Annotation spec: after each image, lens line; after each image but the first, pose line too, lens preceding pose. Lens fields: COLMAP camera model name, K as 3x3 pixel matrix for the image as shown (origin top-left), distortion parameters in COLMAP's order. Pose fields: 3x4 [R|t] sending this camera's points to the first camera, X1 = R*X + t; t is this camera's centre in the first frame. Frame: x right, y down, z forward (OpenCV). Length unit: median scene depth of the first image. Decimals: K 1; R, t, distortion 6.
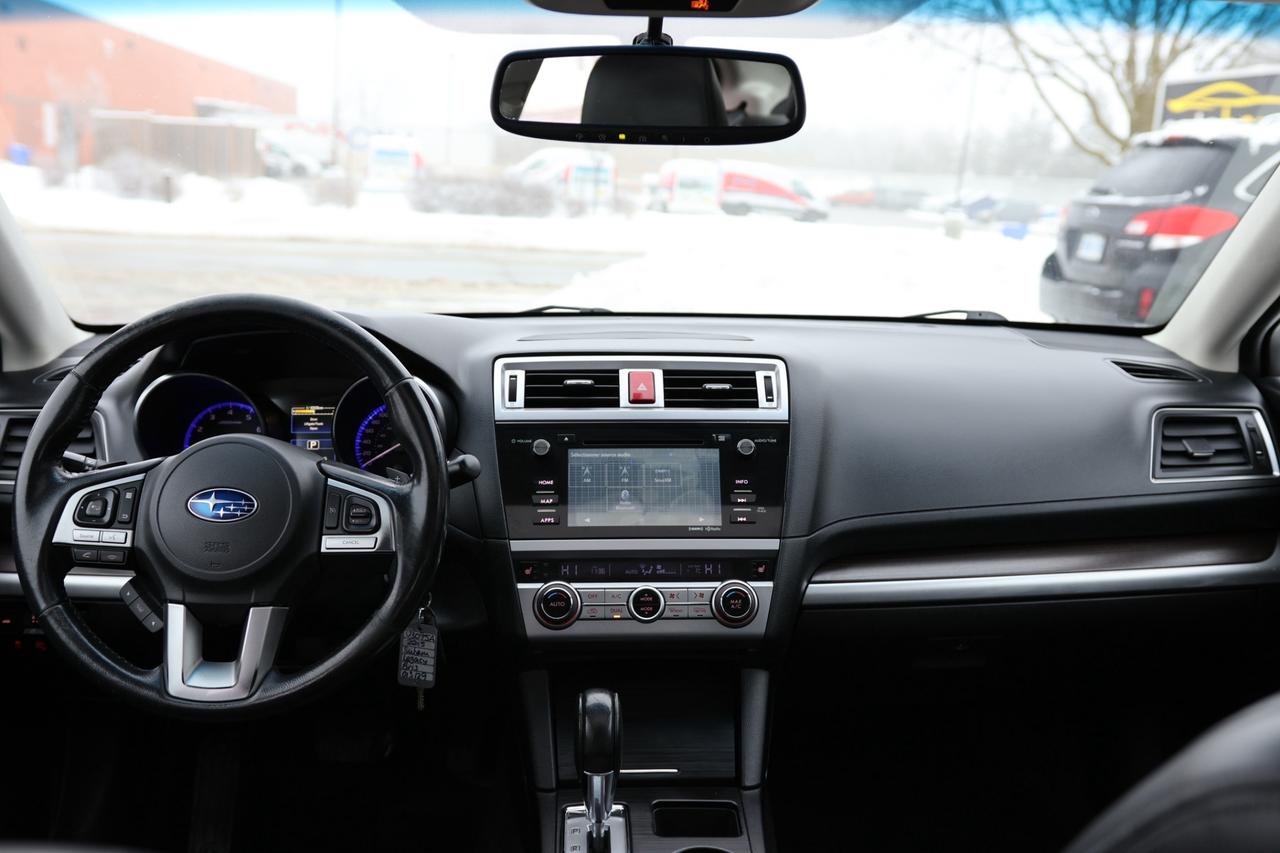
lens RADIAL K [[1348.4, 0, 640.0], [0, 1348.4, 426.5], [0, 0, 1]] dist [-0.022574, 0.121250]
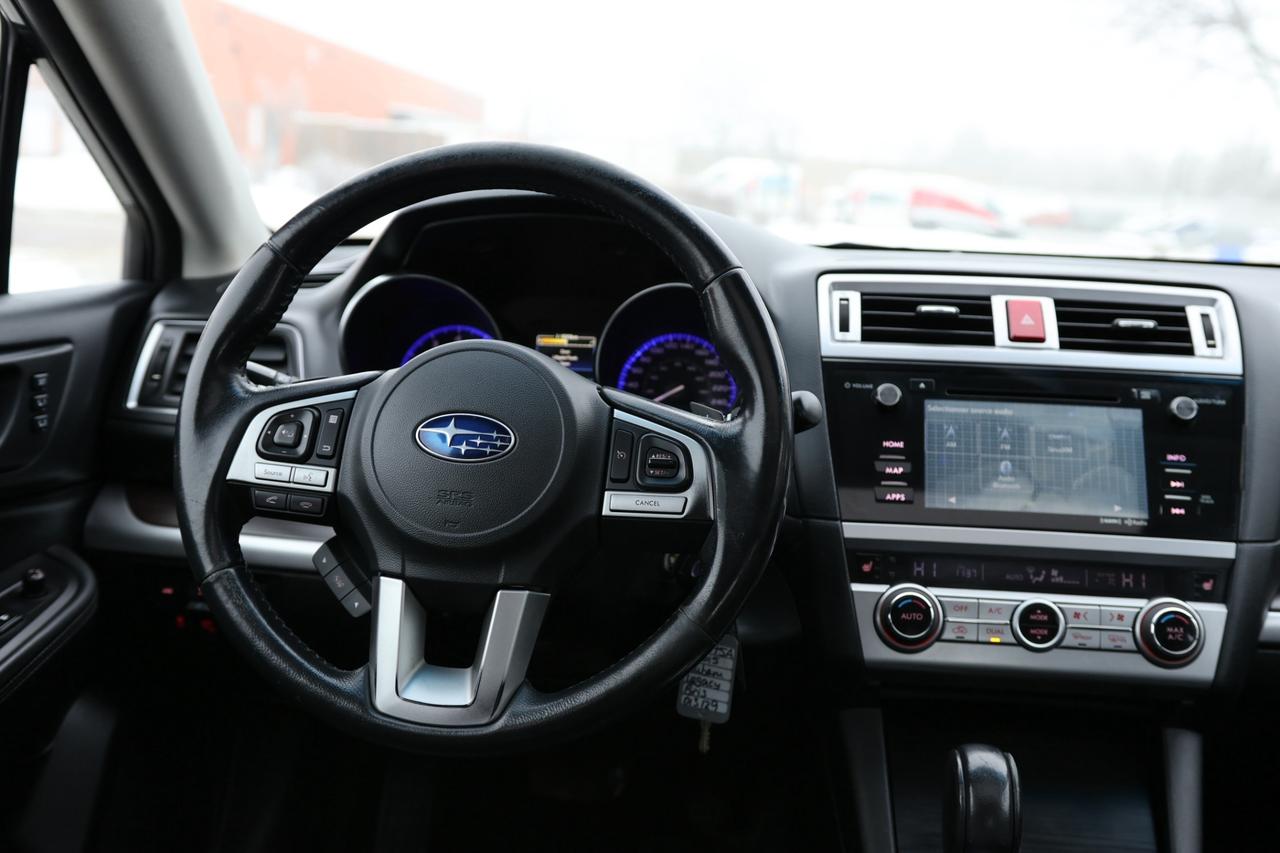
lens RADIAL K [[1269.1, 0, 606.2], [0, 1269.1, 428.7], [0, 0, 1]] dist [-0.018346, 0.013468]
pose [[0.990428, 0.047068, -0.129756, -0.135864], [-0.049925, 0.998575, -0.018849, 0.054506], [0.128684, 0.025146, 0.991367, 0.323963]]
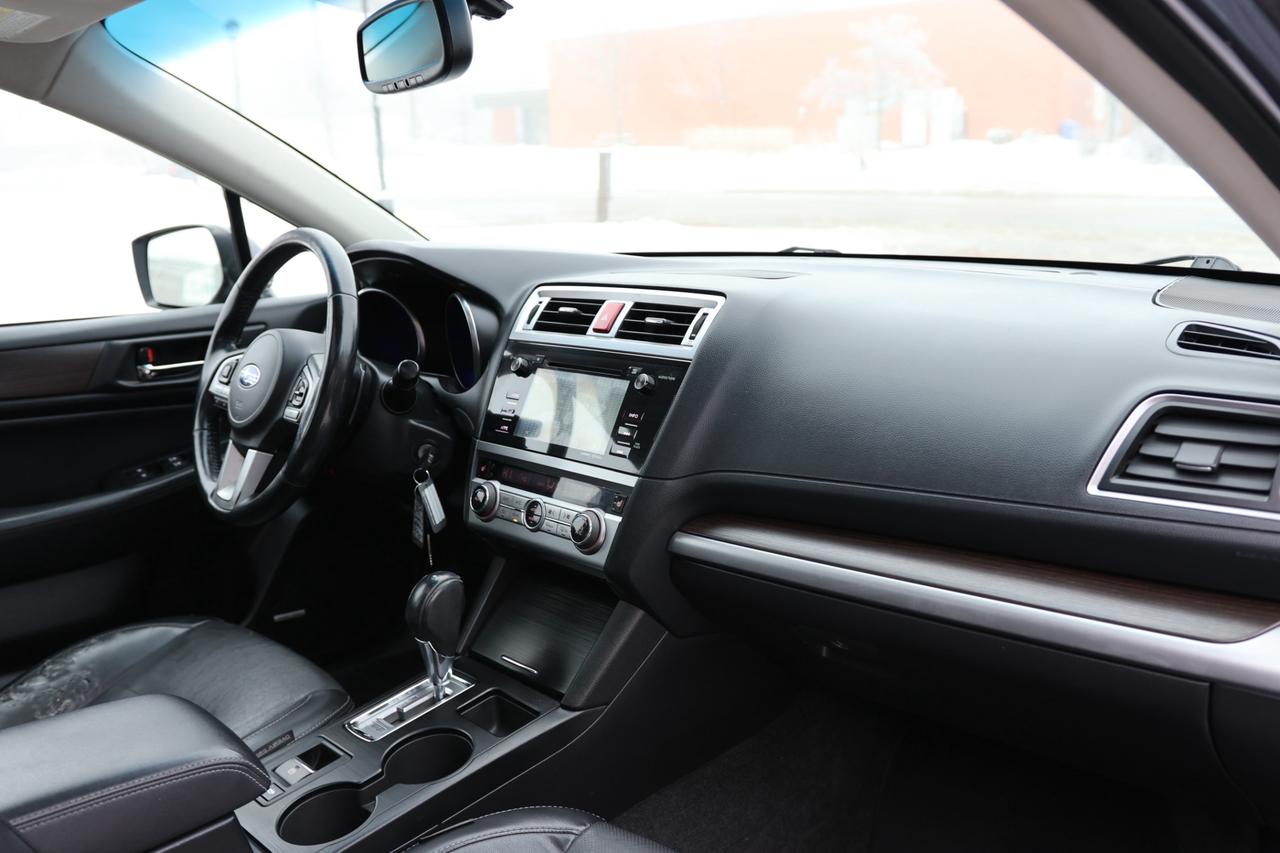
lens RADIAL K [[1269.1, 0, 606.2], [0, 1269.1, 428.7], [0, 0, 1]] dist [-0.018346, 0.013468]
pose [[0.579301, 0.120386, -0.806175, 0.847681], [-0.092224, 0.992363, 0.081919, -0.025327], [0.809880, 0.026893, 0.585979, 0.446702]]
